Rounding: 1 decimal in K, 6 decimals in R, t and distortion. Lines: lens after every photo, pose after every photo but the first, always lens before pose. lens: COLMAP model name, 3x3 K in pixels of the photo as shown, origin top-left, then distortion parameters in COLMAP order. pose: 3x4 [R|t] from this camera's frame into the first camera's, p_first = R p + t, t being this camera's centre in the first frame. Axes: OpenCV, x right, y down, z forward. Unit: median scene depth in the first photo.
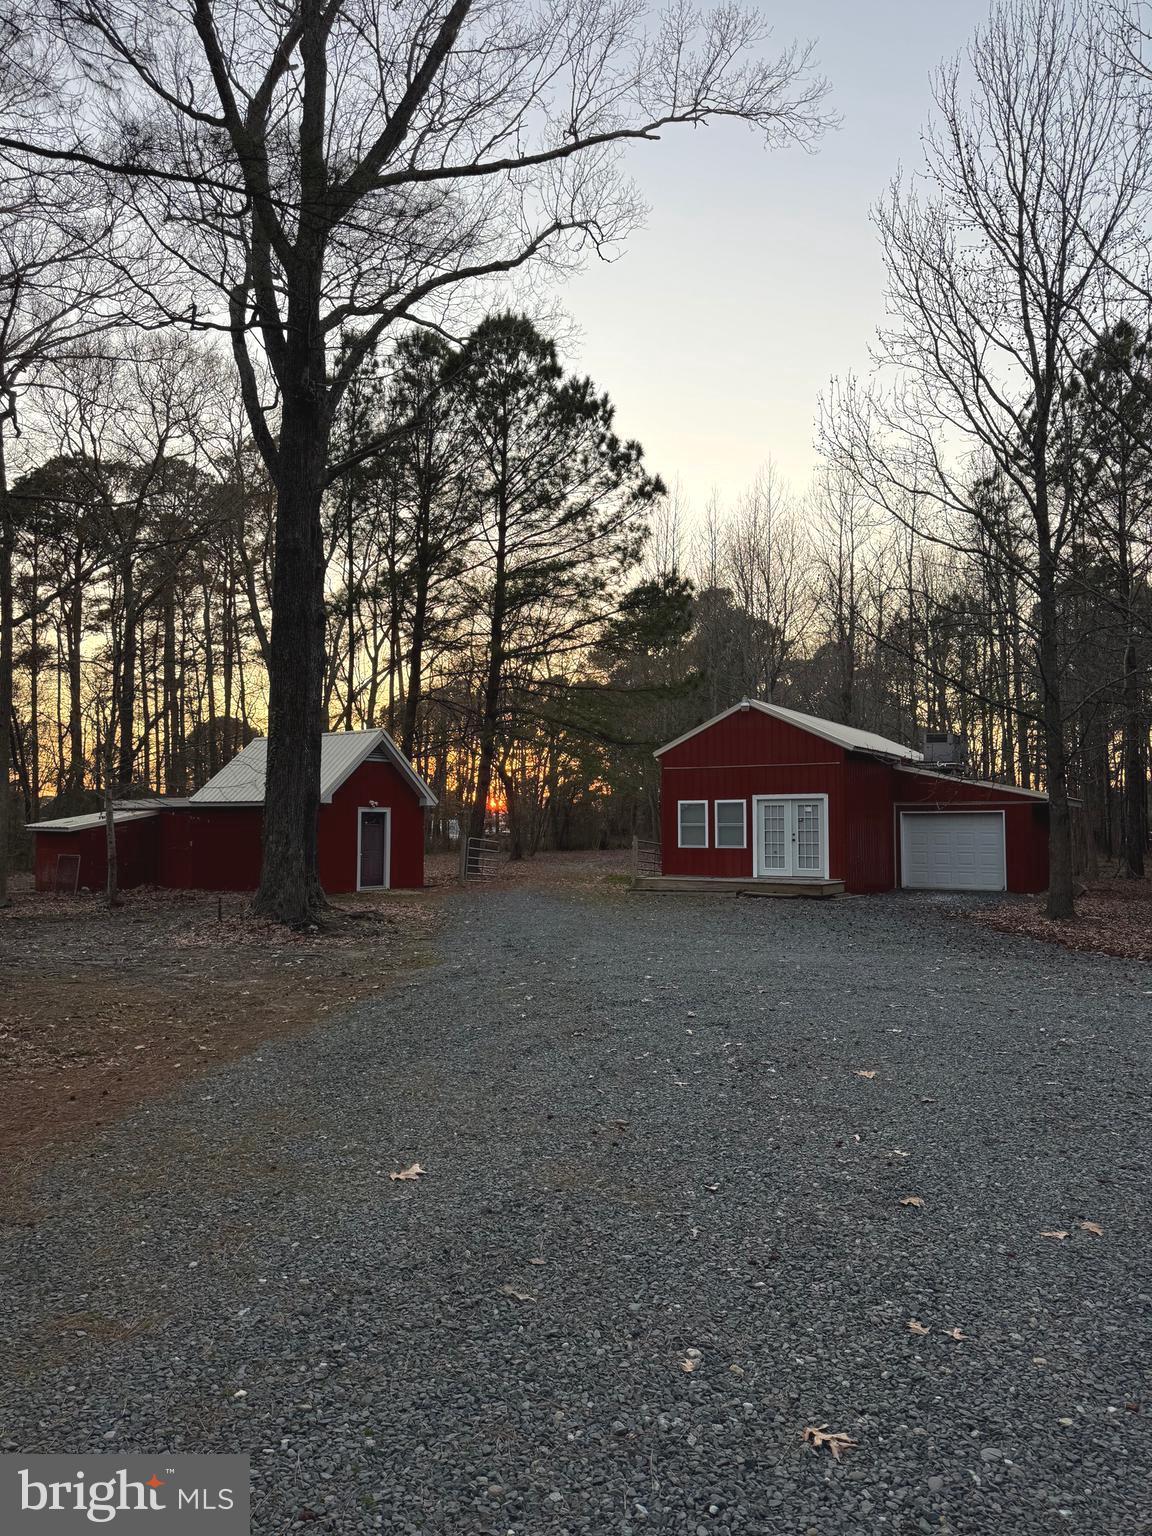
lens RADIAL K [[1078.3, 0, 576.9], [0, 1078.3, 768.8], [0, 0, 1]] dist [0.002575, -0.004199]
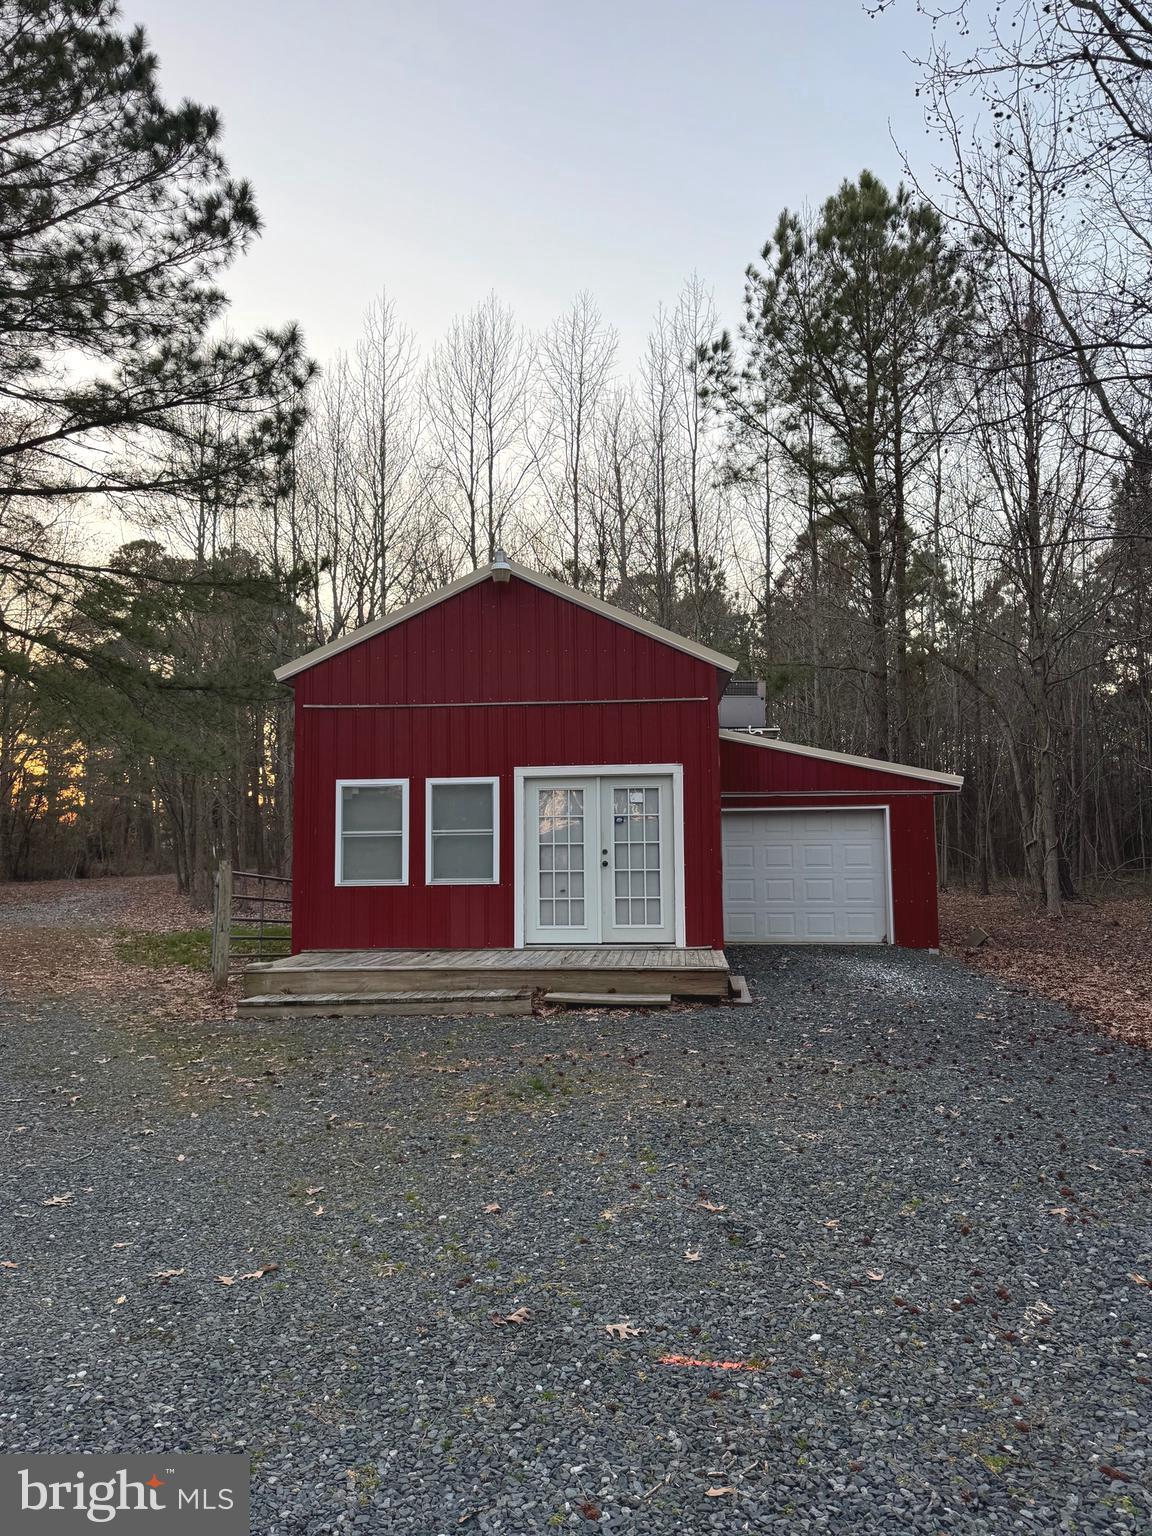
lens RADIAL K [[1078.3, 0, 576.0], [0, 1078.3, 772.4], [0, 0, 1]] dist [0.002575, -0.004199]
pose [[0.894336, 0.016788, 0.447081, -0.015712], [-0.010504, 0.999808, -0.016529, 0.032721], [-0.447273, 0.010087, 0.894341, 0.562245]]
